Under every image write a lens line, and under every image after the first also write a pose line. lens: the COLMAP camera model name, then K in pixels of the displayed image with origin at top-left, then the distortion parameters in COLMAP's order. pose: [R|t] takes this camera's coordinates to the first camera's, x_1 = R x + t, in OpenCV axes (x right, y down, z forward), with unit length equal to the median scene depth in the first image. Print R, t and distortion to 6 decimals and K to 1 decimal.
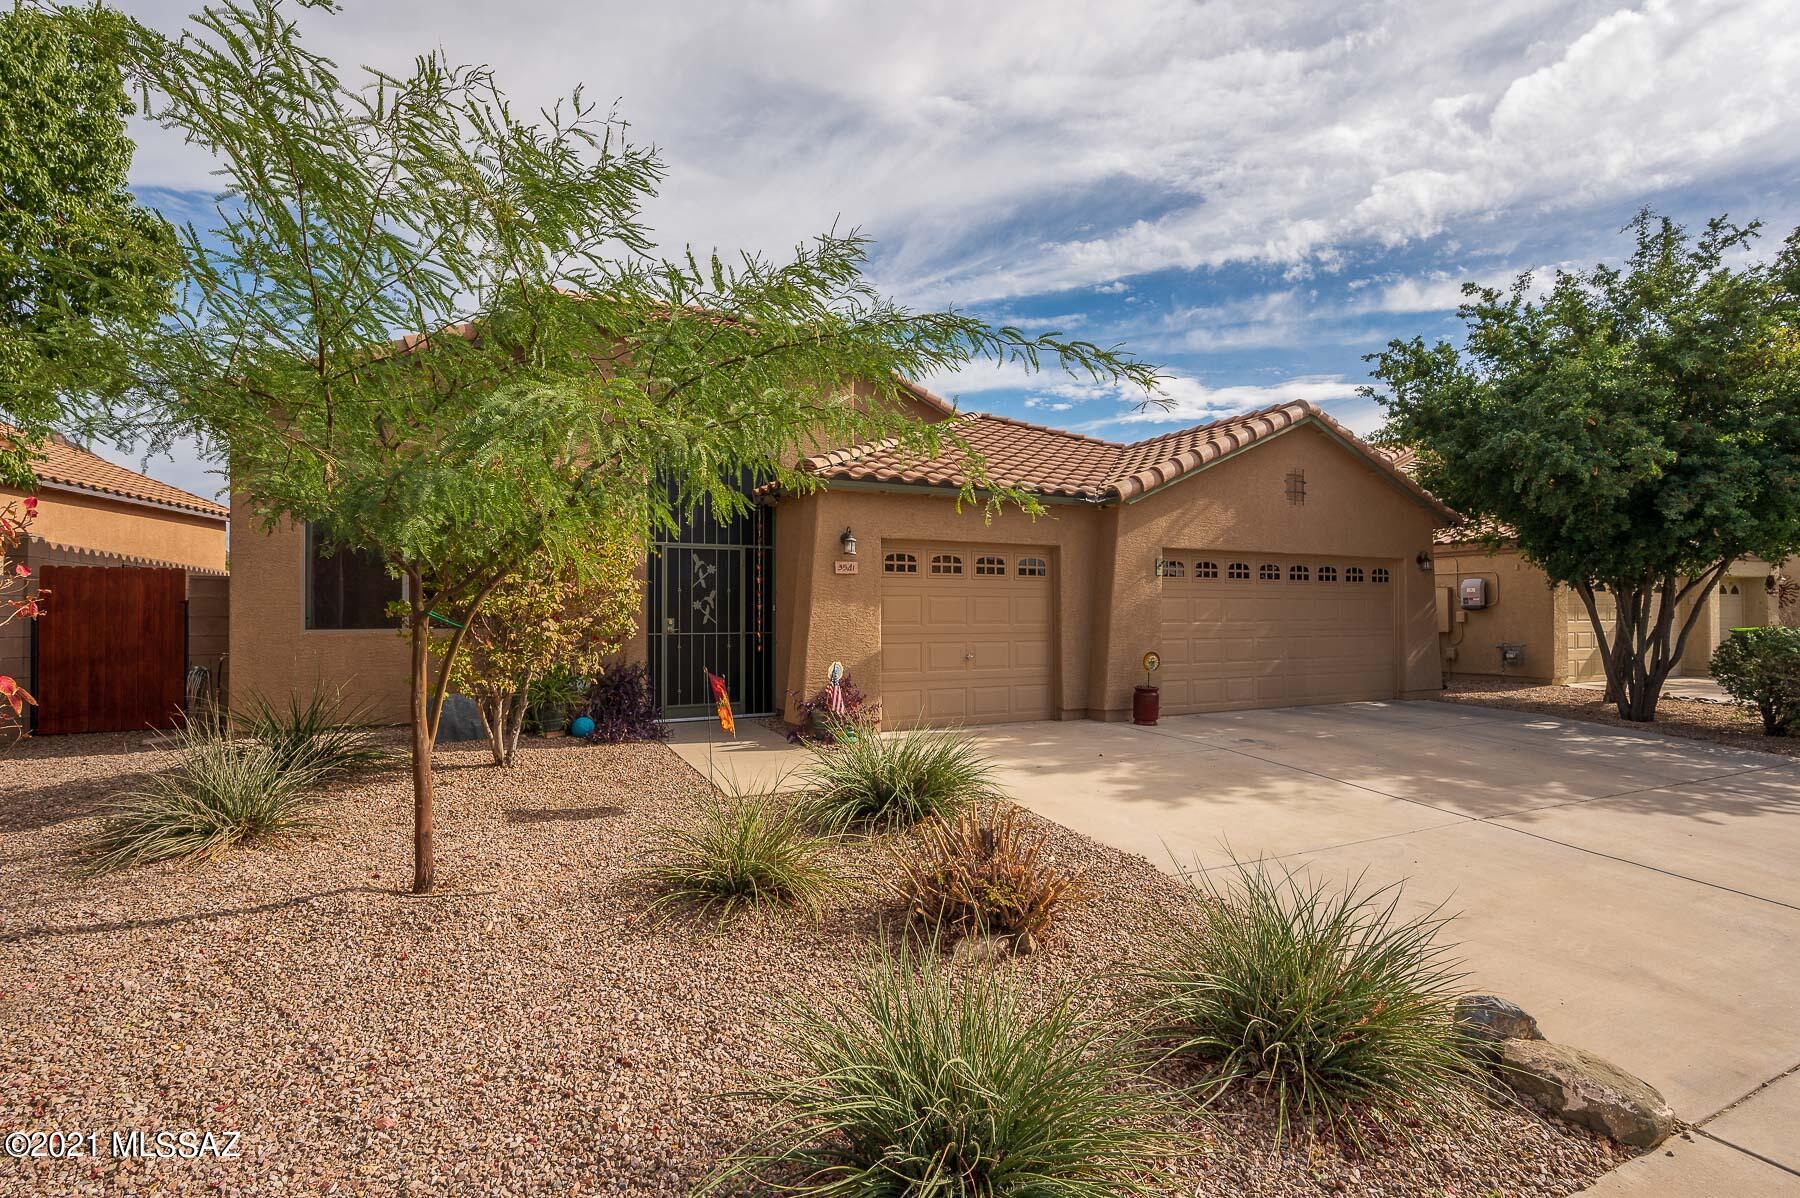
lens RADIAL K [[830.8, 0, 899.2], [0, 830.8, 599.5], [0, 0, 1]] dist [0.000039, 0.000000]
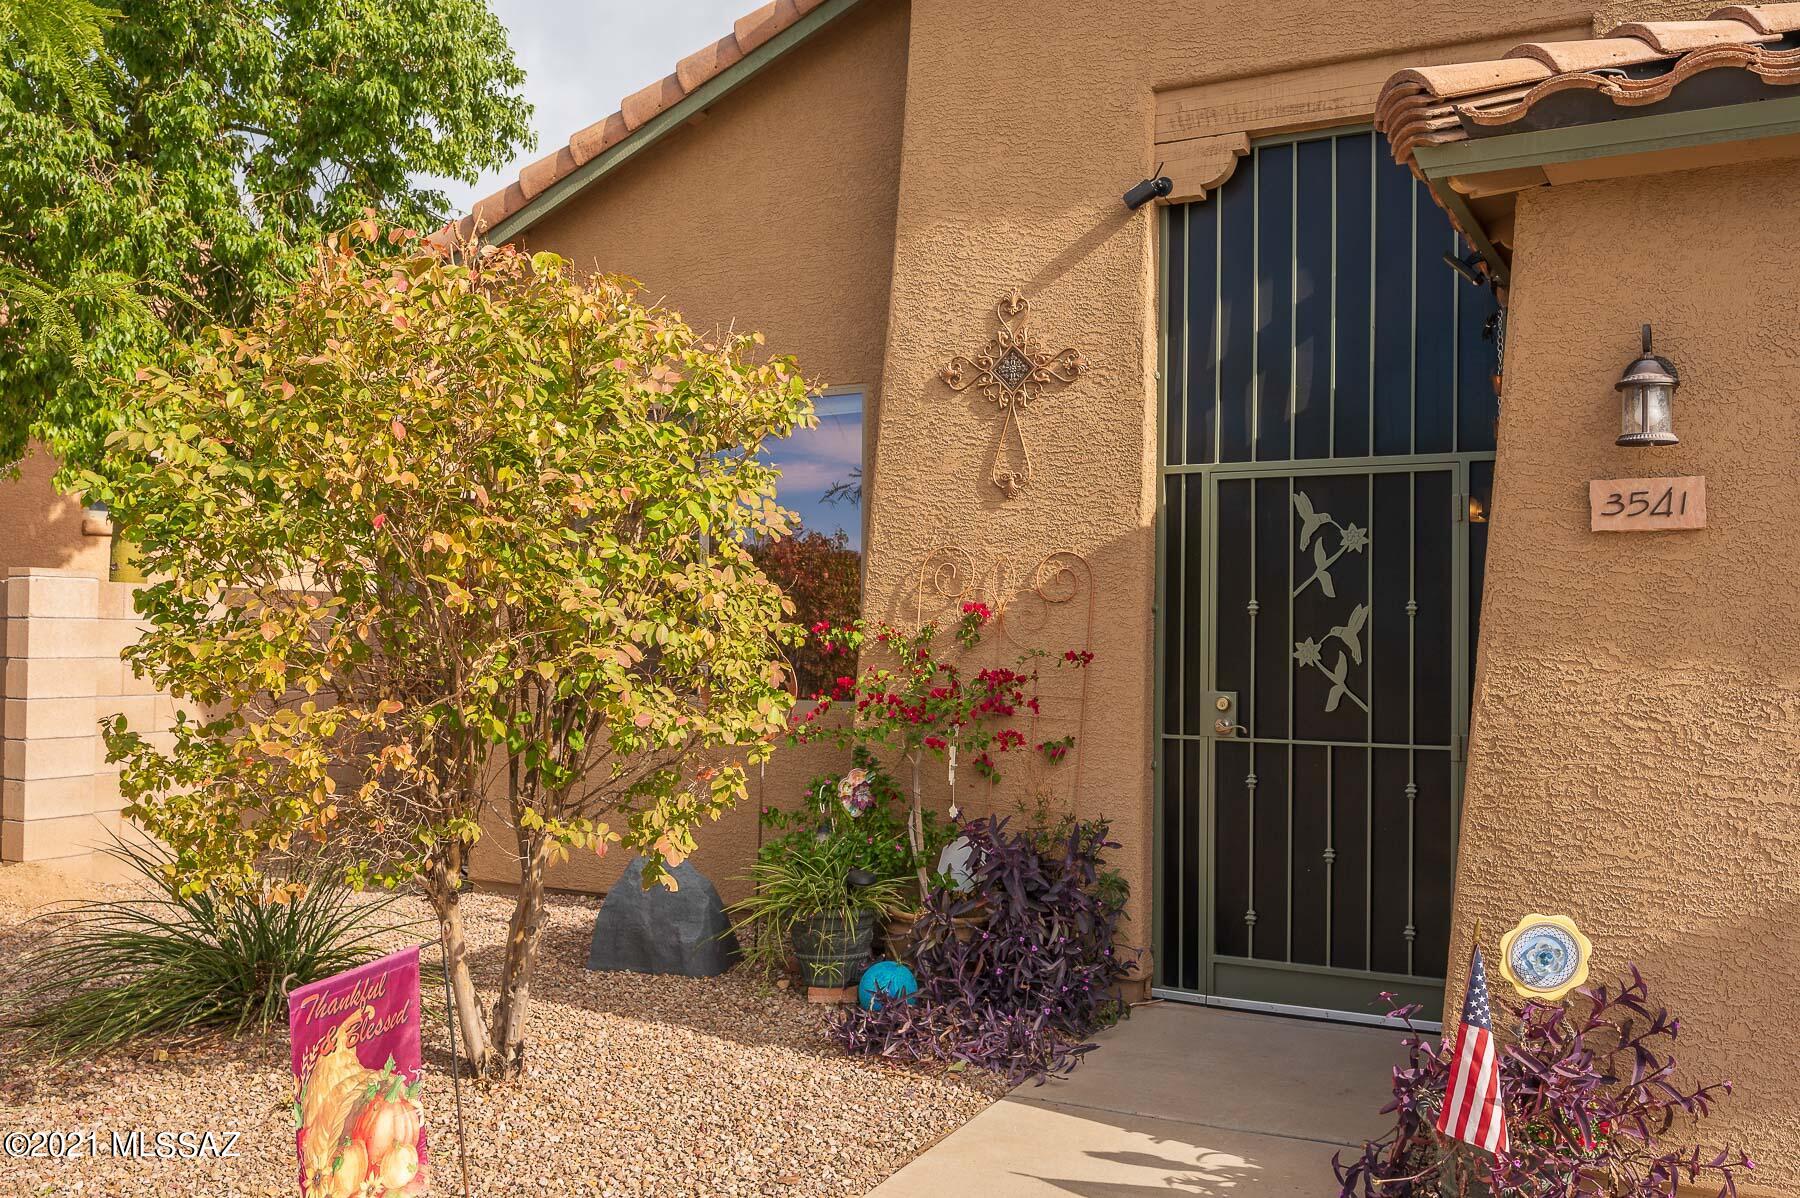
lens RADIAL K [[1559.0, 0, 899.9], [0, 1559.0, 599.1], [0, 0, 1]] dist [0.002190, 0.000630]
pose [[0.573936, -0.011058, -0.818826, 0.156505], [-0.000507, 0.999904, -0.013859, -0.005443], [0.818900, 0.008369, 0.573875, 0.529547]]
